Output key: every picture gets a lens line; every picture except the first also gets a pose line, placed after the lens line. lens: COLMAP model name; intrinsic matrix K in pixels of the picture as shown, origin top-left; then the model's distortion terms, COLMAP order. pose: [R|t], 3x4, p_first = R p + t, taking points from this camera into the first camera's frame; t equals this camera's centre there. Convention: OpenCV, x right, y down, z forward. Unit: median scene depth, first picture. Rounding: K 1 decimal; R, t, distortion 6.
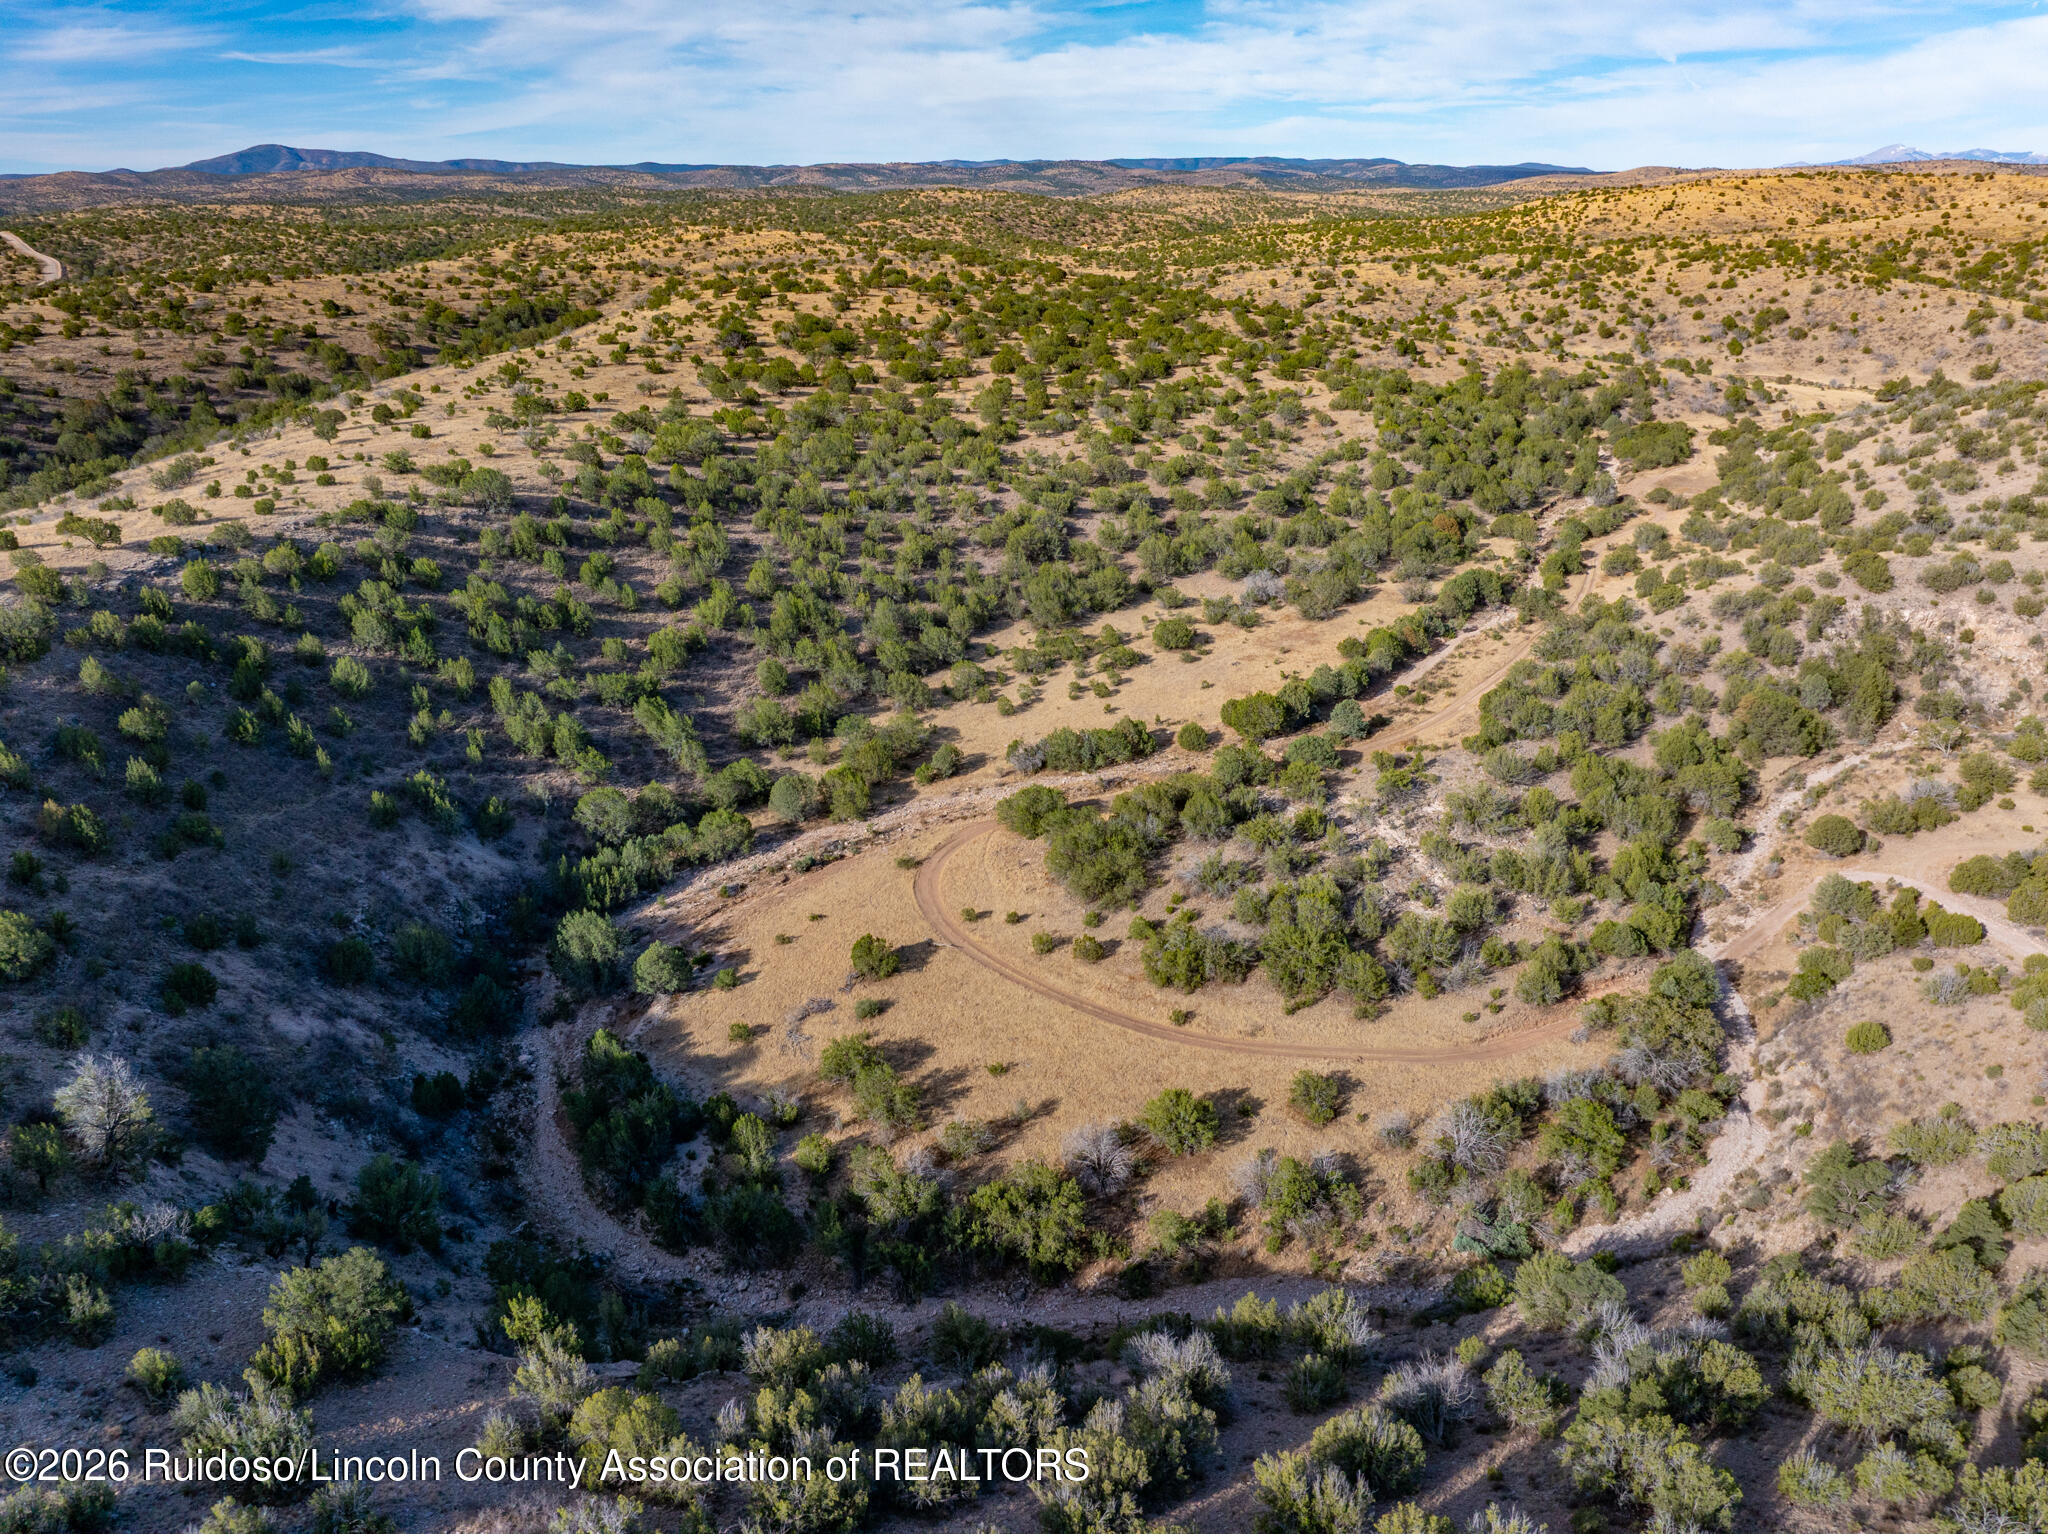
lens RADIAL K [[1453.7, 0, 1028.4], [0, 1453.7, 761.0], [0, 0, 1]] dist [-0.035965, -0.000787]
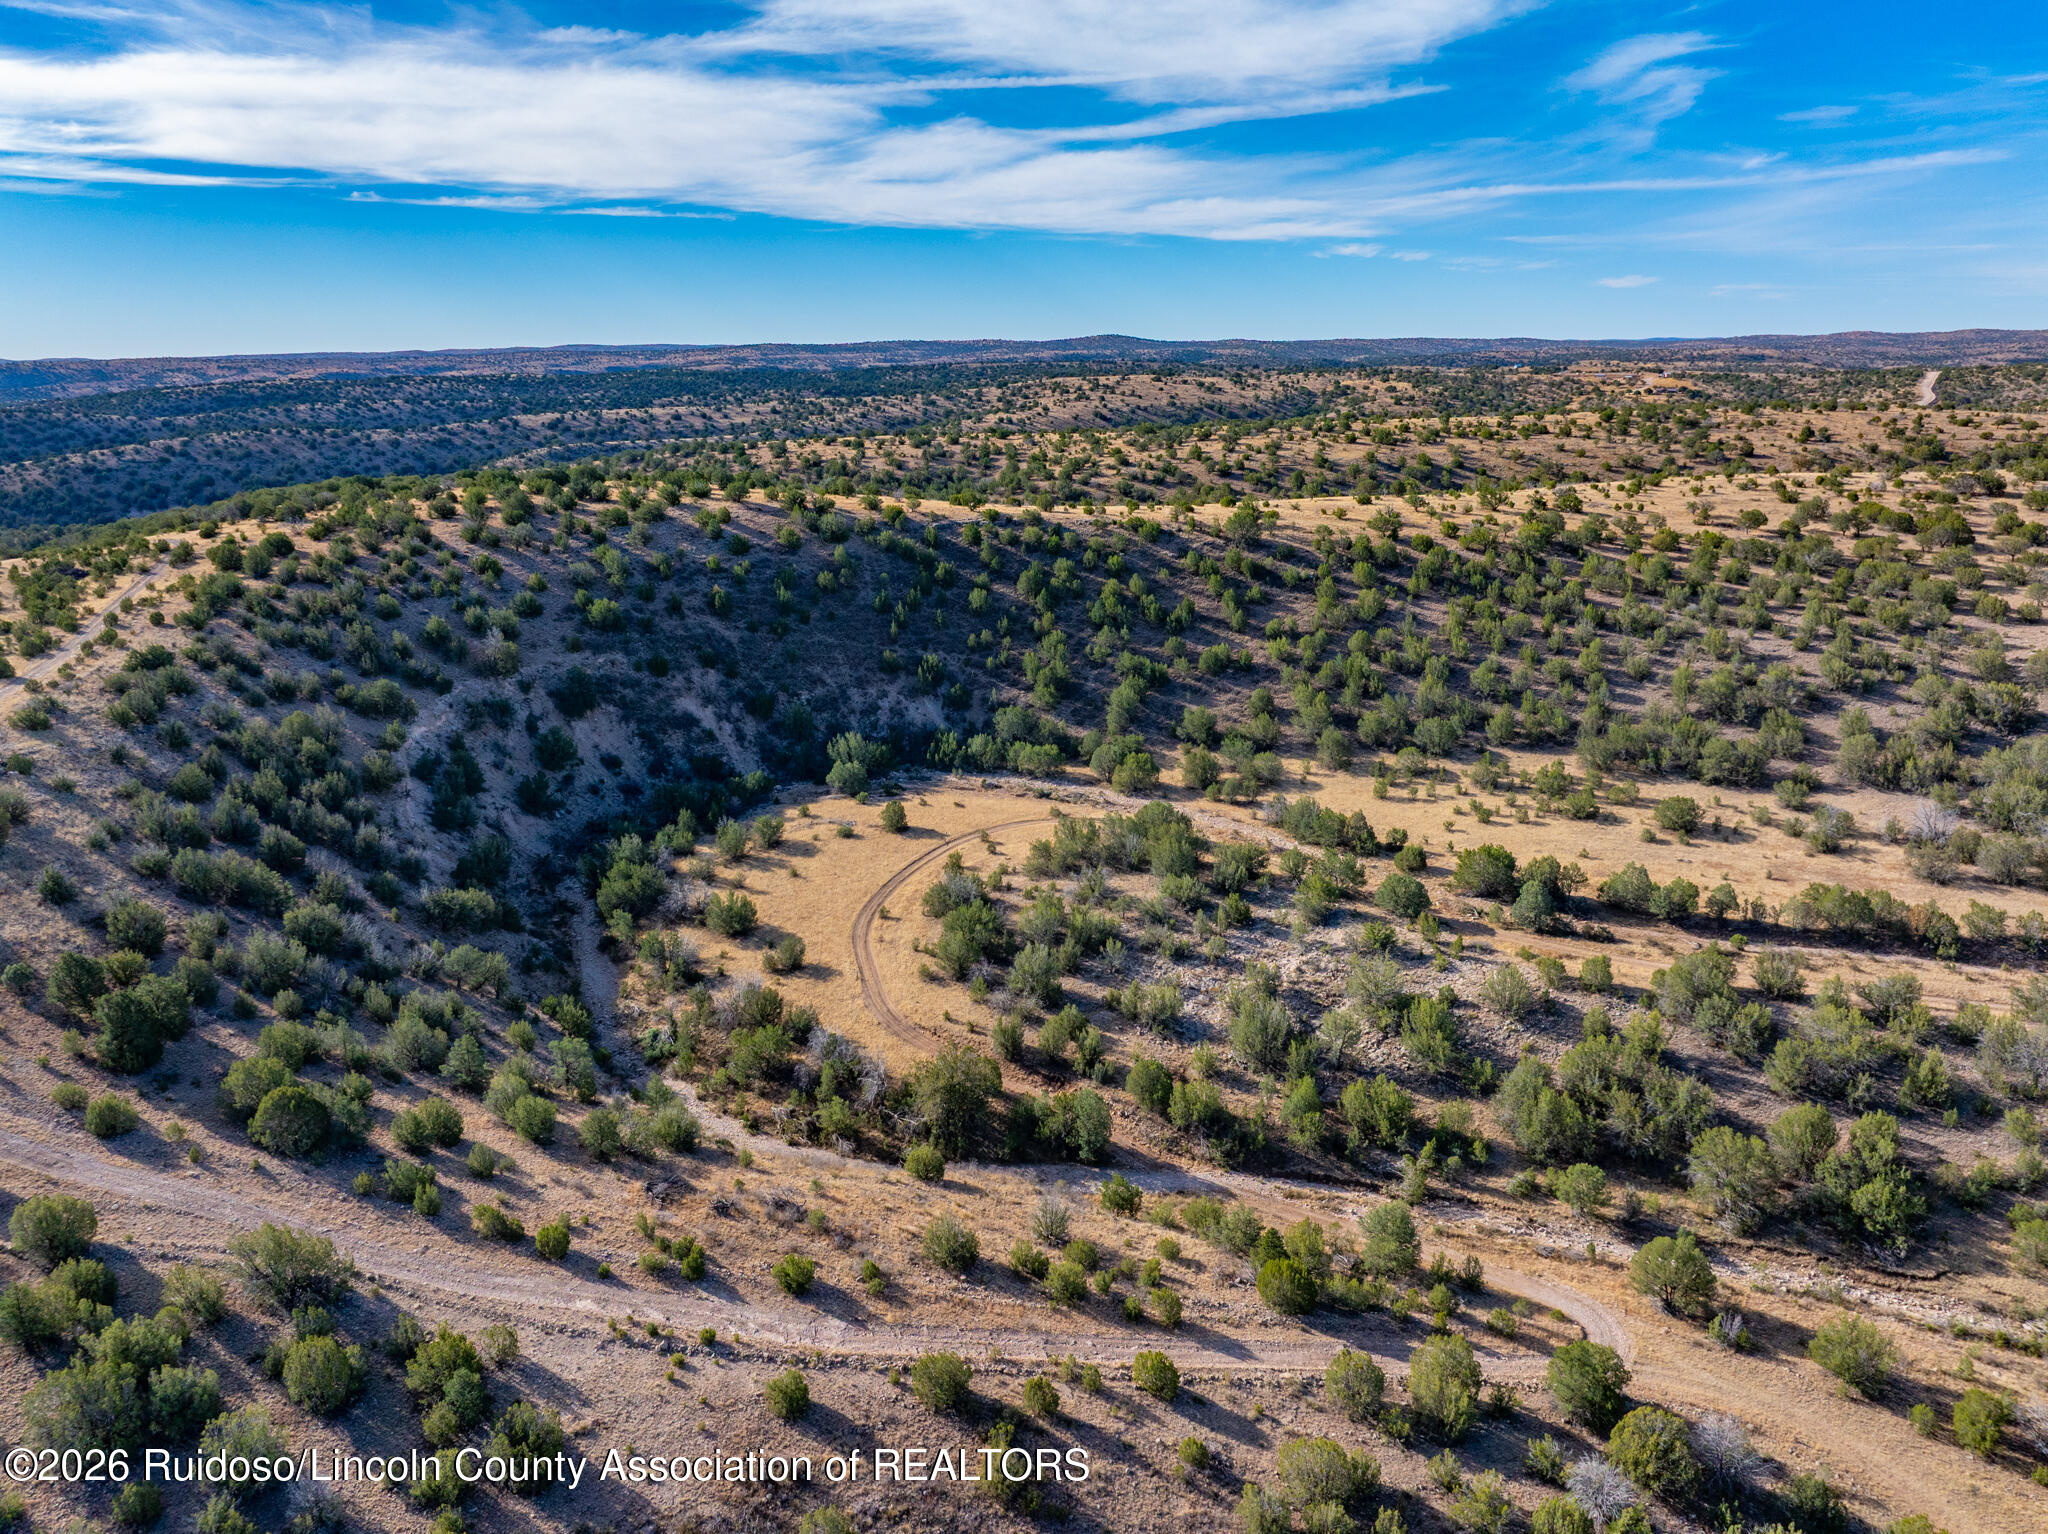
lens RADIAL K [[1442.6, 0, 1024.0], [0, 1442.6, 767.0], [0, 0, 1]] dist [-0.030210, 0.001070]
pose [[0.280960, 0.267631, -0.921648, 1.023517], [-0.350030, 0.922756, 0.161248, -0.154228], [0.893611, 0.277300, 0.352936, 0.492652]]
